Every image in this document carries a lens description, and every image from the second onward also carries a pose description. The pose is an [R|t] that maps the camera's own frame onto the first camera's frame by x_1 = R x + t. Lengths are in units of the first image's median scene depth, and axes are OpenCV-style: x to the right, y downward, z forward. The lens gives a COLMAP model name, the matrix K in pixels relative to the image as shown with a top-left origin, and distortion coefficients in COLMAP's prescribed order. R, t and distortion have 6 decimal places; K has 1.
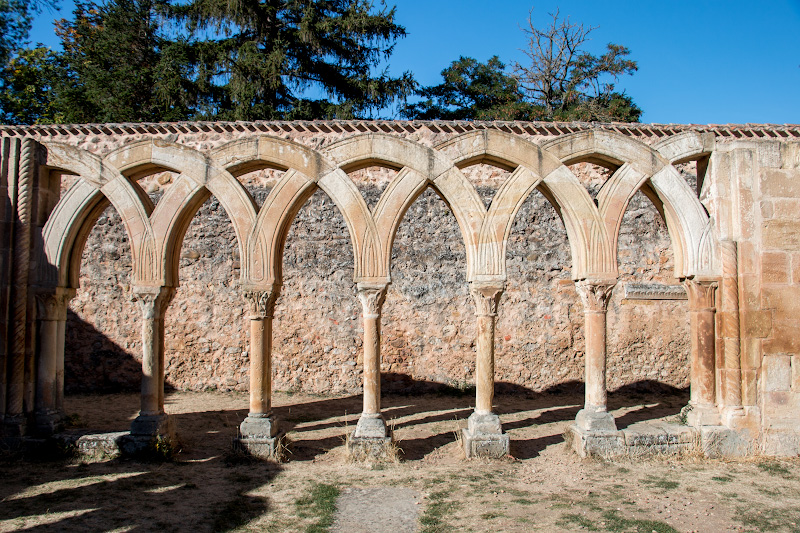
lens RADIAL K [[668.0, 0, 400.0], [0, 668.0, 266.5], [0, 0, 1]] dist [-0.186710, 0.164460]
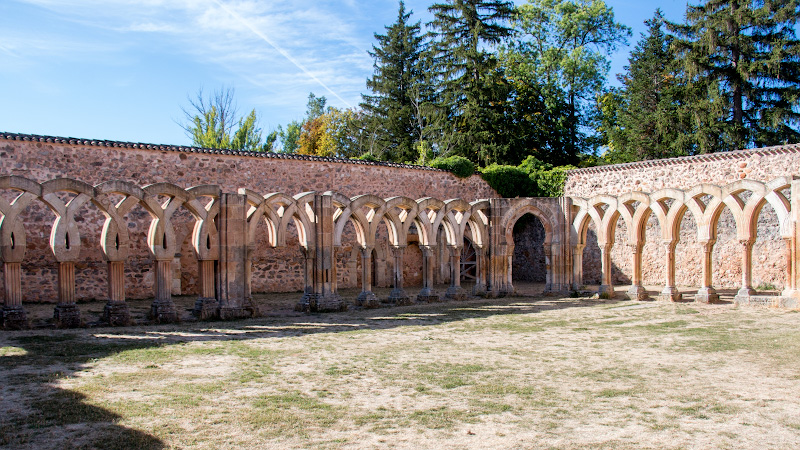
lens RADIAL K [[674.3, 0, 394.3], [0, 674.3, 269.3], [0, 0, 1]] dist [-0.186473, 0.165959]
pose [[0.593069, 0.013260, -0.805042, 0.983322], [0.073724, 0.994770, 0.070698, -0.089304], [0.801769, -0.101280, 0.588990, -1.040365]]
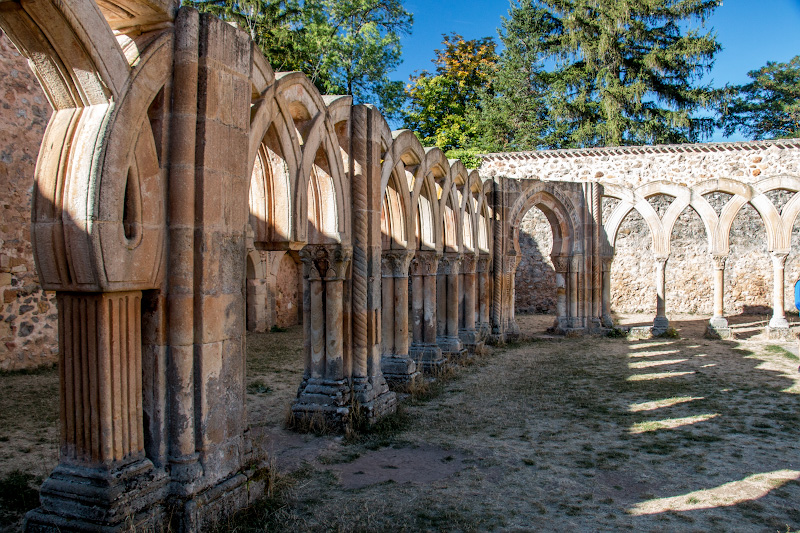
lens RADIAL K [[651.1, 0, 400.0], [0, 651.1, 266.5], [0, 0, 1]] dist [-0.186208, 0.159576]
pose [[0.937426, -0.006607, -0.348123, -0.295785], [0.033264, 0.996946, 0.070651, -0.062679], [0.346593, -0.077810, 0.934783, -0.719636]]
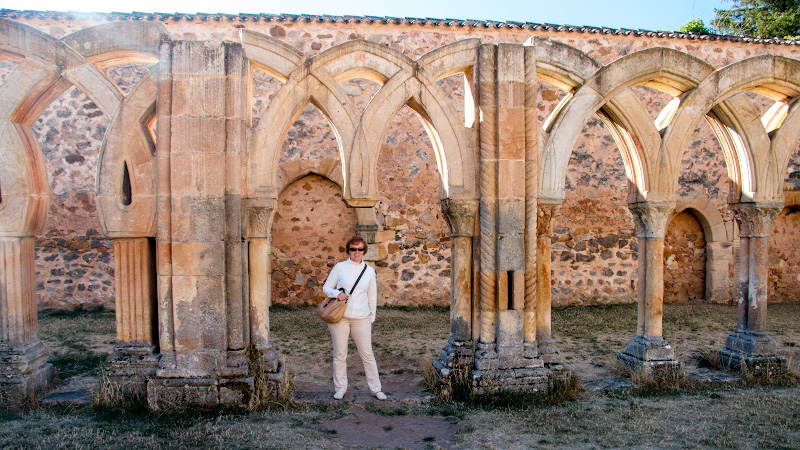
lens RADIAL K [[652.1, 0, 398.0], [0, 652.1, 265.3], [0, 0, 1]] dist [-0.180182, 0.147206]
pose [[0.099662, 0.046973, -0.993912, 0.004441], [0.077333, 0.995498, 0.054803, -0.020269], [0.992012, -0.082324, 0.095580, -0.294148]]
